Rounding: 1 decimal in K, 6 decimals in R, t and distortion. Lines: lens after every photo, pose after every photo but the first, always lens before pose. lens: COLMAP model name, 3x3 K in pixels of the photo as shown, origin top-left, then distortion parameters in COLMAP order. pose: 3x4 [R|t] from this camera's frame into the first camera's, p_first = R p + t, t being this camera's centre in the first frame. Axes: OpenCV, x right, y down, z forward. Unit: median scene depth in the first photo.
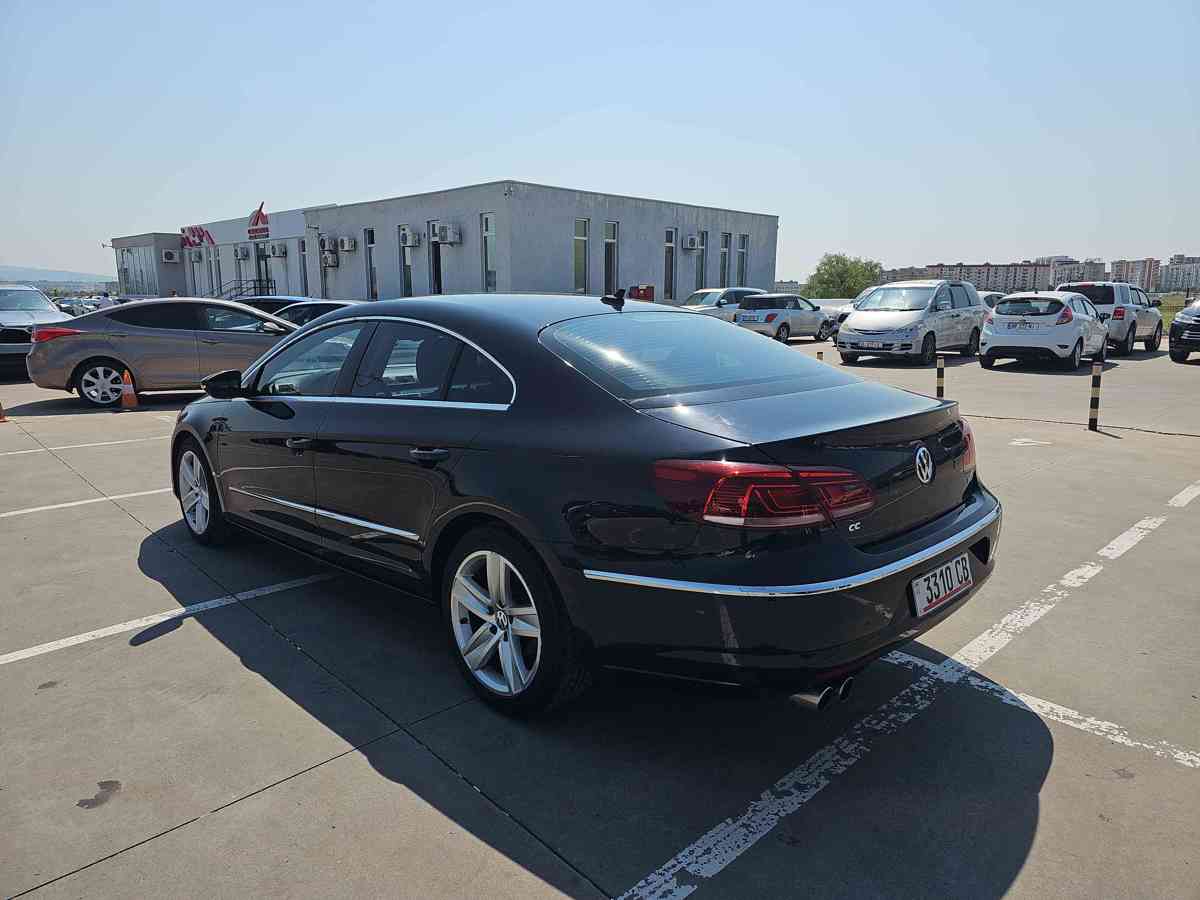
lens RADIAL K [[787.5, 0, 622.2], [0, 787.5, 454.2], [0, 0, 1]] dist [0.059870, -0.058372]
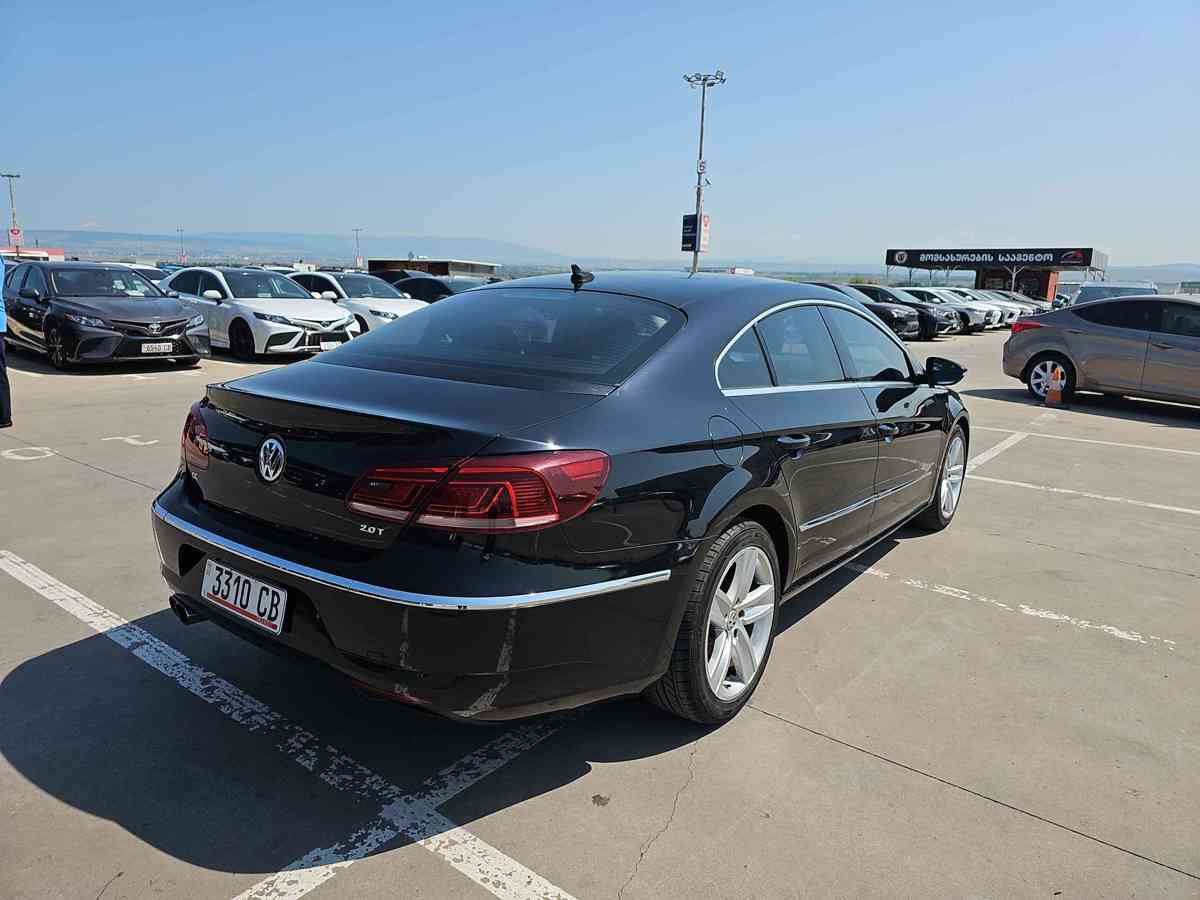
lens RADIAL K [[804.4, 0, 597.4], [0, 804.4, 449.6], [0, 0, 1]] dist [0.053293, -0.065099]
pose [[0.122410, 0.200750, -0.971965, 0.133958], [-0.214523, 0.961530, 0.171578, -0.023484], [0.969018, 0.187506, 0.160766, 0.125984]]
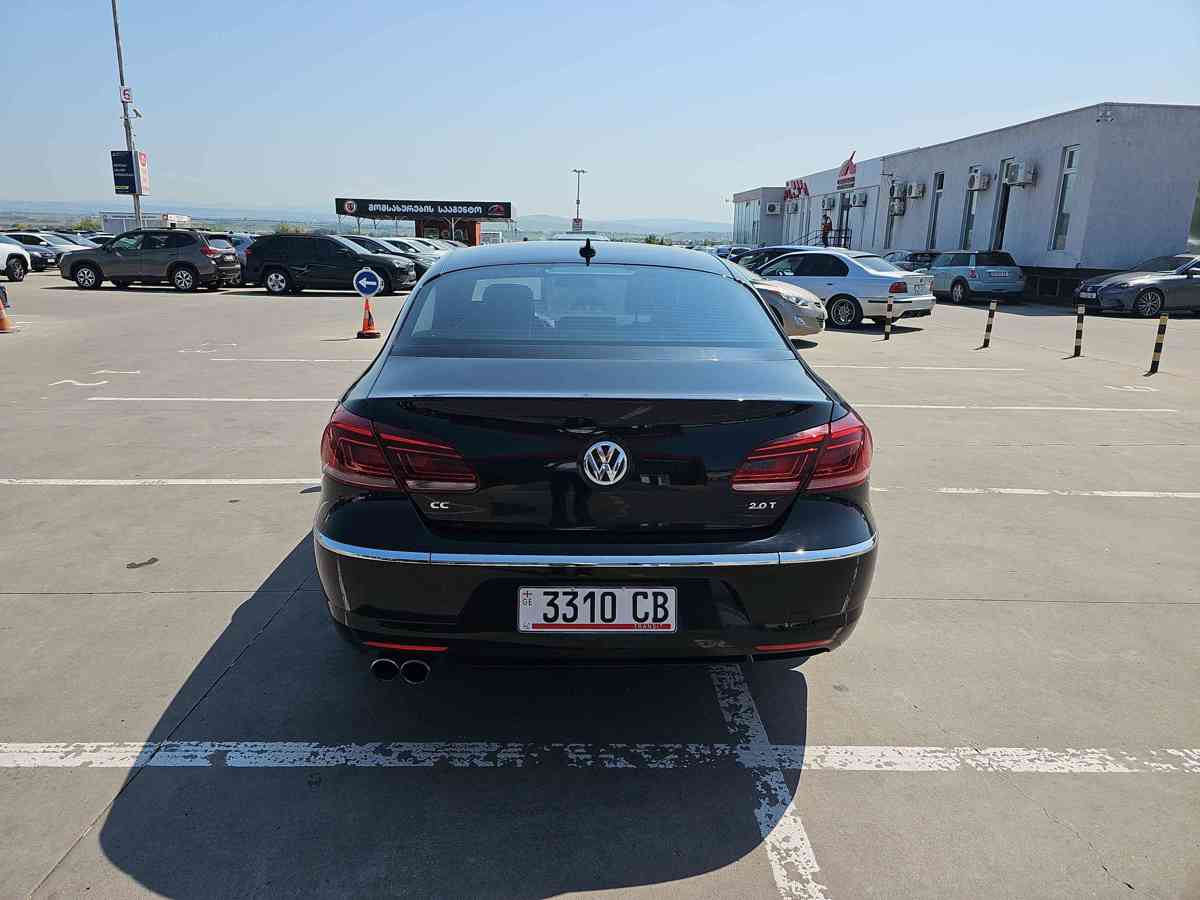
lens RADIAL K [[800.6, 0, 588.1], [0, 800.6, 449.8], [0, 0, 1]] dist [0.063602, -0.067309]
pose [[0.720047, 0.181464, -0.669778, 0.096094], [-0.147224, 0.983178, 0.108100, -0.009013], [0.678127, 0.020771, 0.734651, 0.040427]]
